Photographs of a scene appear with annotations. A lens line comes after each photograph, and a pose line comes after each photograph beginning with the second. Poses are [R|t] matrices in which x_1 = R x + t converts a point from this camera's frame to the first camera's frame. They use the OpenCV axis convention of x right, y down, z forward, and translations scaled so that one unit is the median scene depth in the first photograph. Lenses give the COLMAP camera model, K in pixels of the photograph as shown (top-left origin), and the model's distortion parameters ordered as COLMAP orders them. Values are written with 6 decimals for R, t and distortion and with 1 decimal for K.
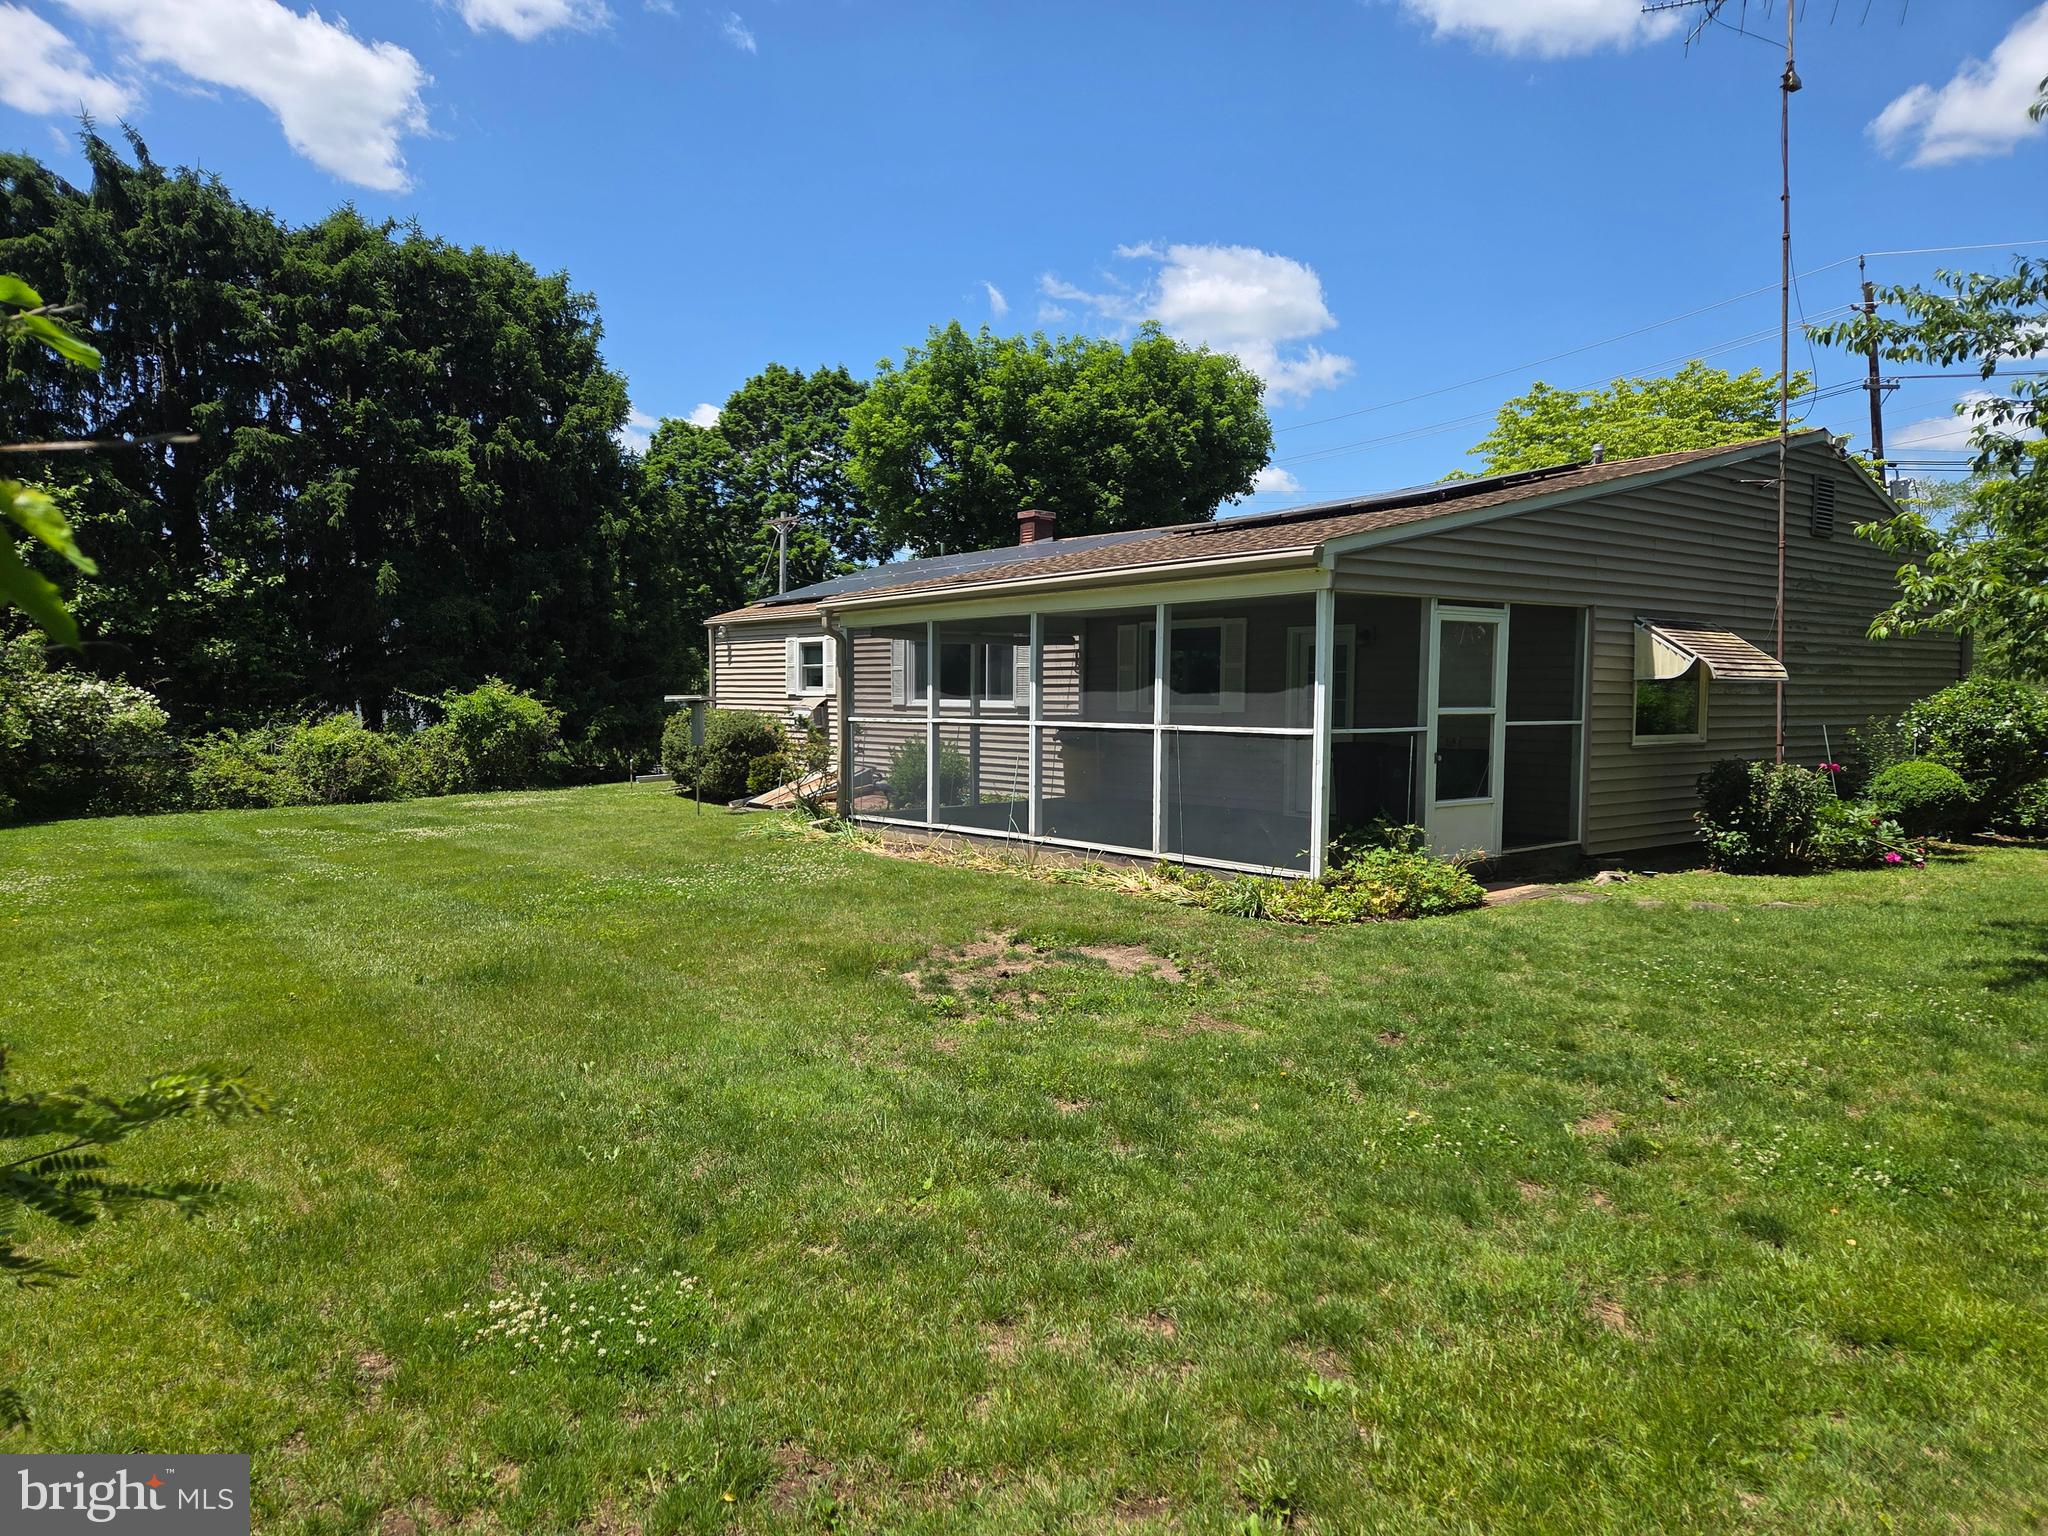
lens RADIAL K [[1363.2, 0, 1024.2], [0, 1363.2, 768.0], [0, 0, 1]] dist [0.052173, -0.010123]
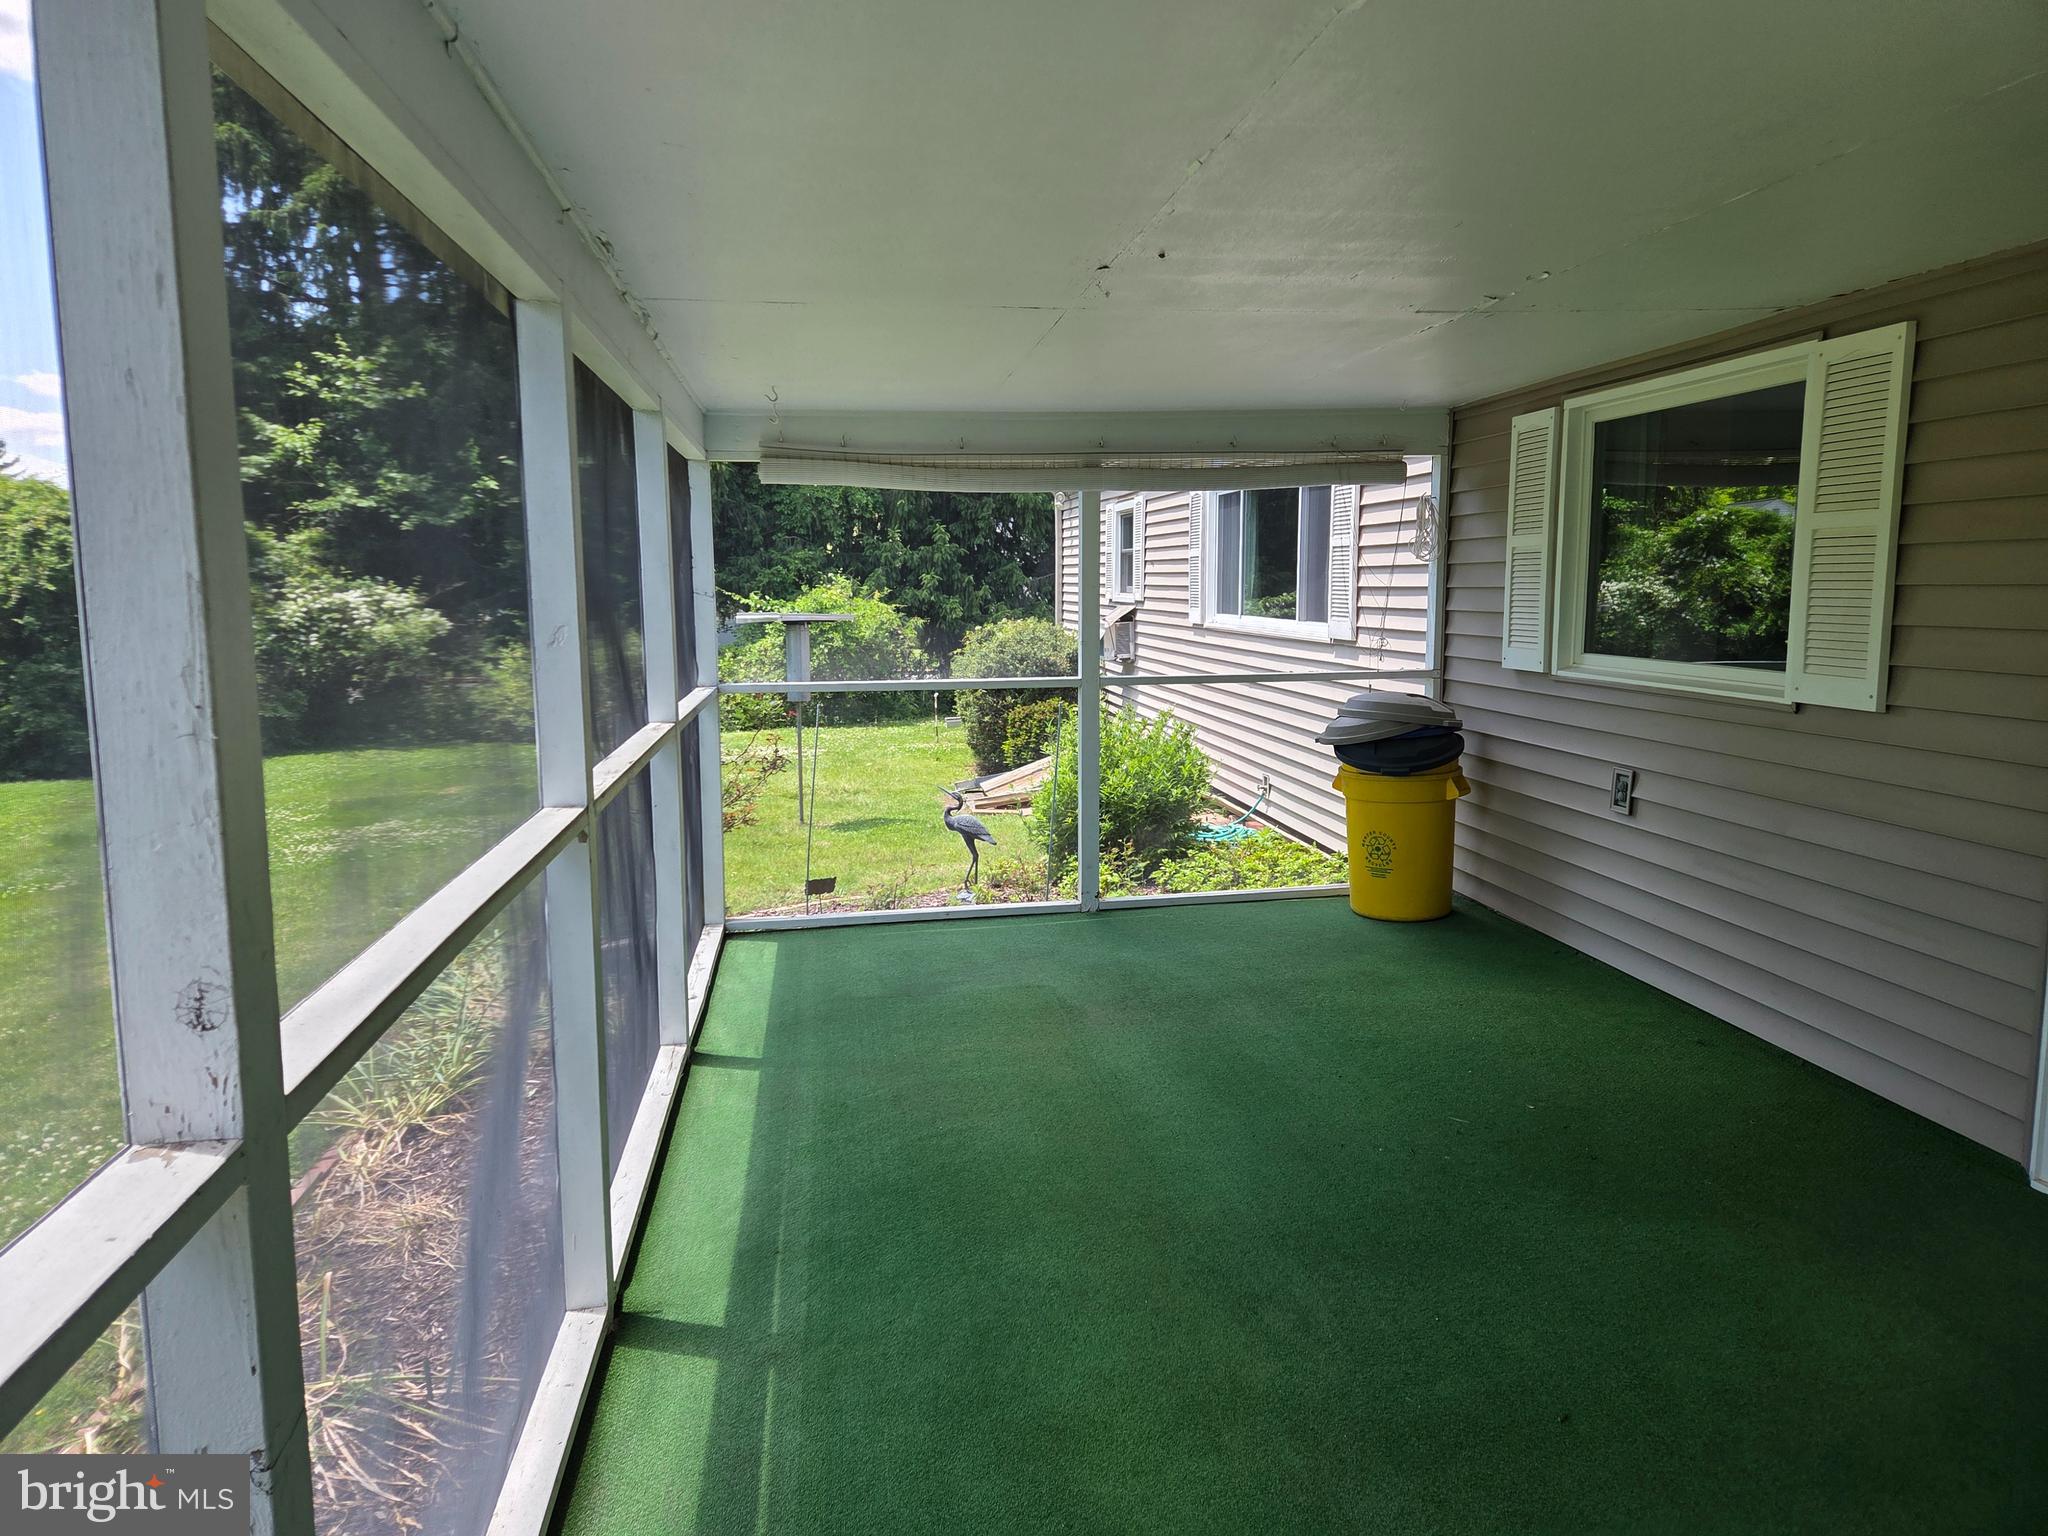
lens RADIAL K [[1363.2, 0, 1024.2], [0, 1363.2, 763.0], [0, 0, 1]] dist [0.052173, -0.010123]
pose [[0.870334, 0.054674, -0.489418, 0.101554], [-0.014600, 0.996246, 0.085329, -0.034070], [0.492246, -0.067119, 0.867865, 0.470234]]
